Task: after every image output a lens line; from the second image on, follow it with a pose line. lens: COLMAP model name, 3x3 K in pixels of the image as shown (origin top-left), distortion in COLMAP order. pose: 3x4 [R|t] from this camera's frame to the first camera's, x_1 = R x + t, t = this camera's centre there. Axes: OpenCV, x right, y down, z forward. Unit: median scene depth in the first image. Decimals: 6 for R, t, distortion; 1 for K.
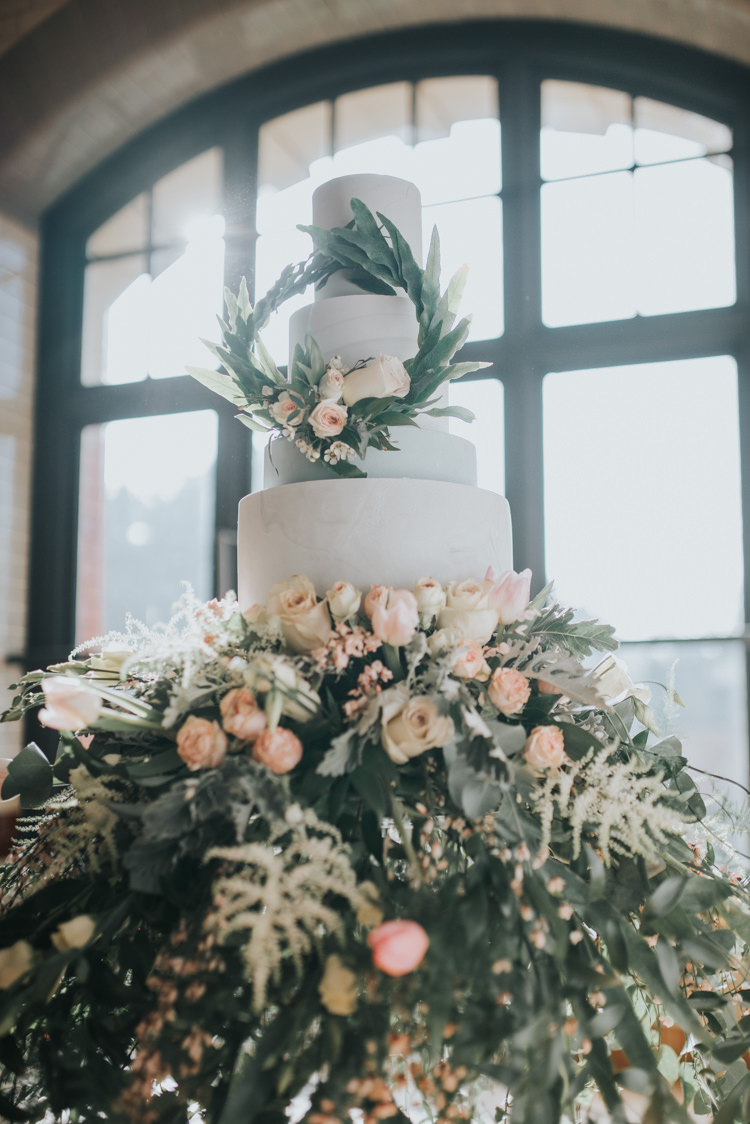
lens RADIAL K [[1300.6, 0, 414.4], [0, 1300.6, 595.5], [0, 0, 1]] dist [-0.037949, 0.039203]
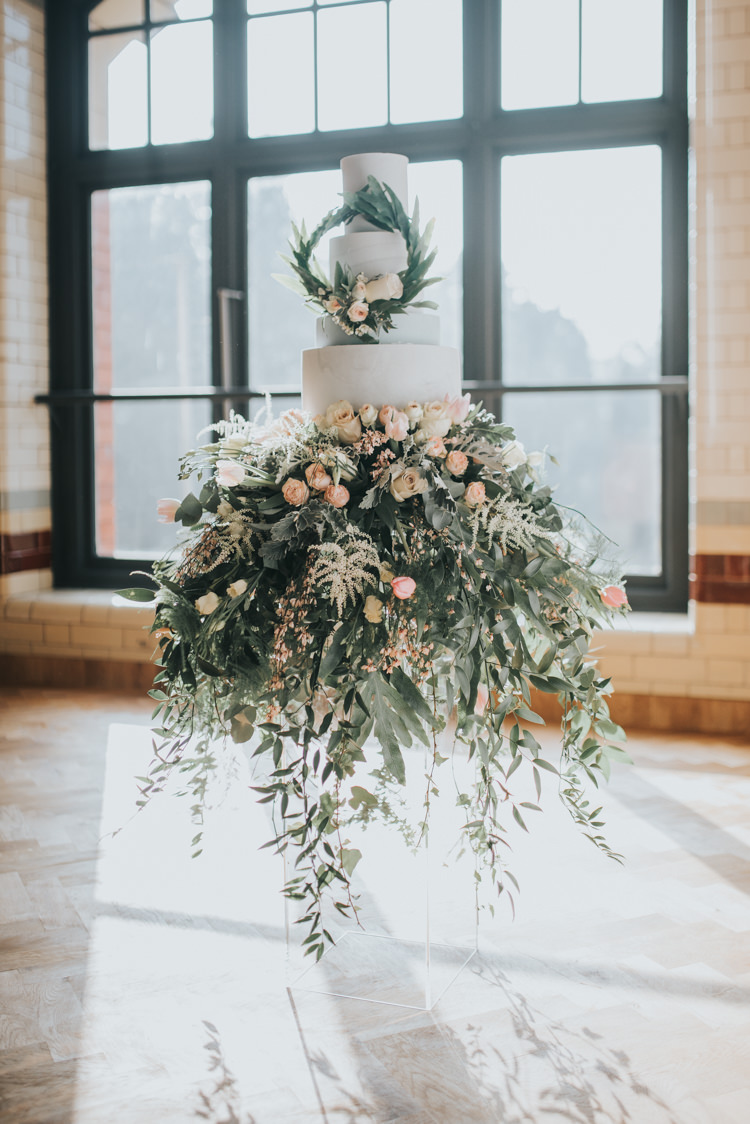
lens RADIAL K [[1300.6, 0, 414.4], [0, 1300.6, 595.5], [0, 0, 1]] dist [-0.037949, 0.039203]
pose [[0.999687, -0.007540, 0.023874, -0.036604], [0.002214, 0.976465, 0.215664, -0.151303], [-0.024938, -0.215544, 0.976176, -0.914116]]
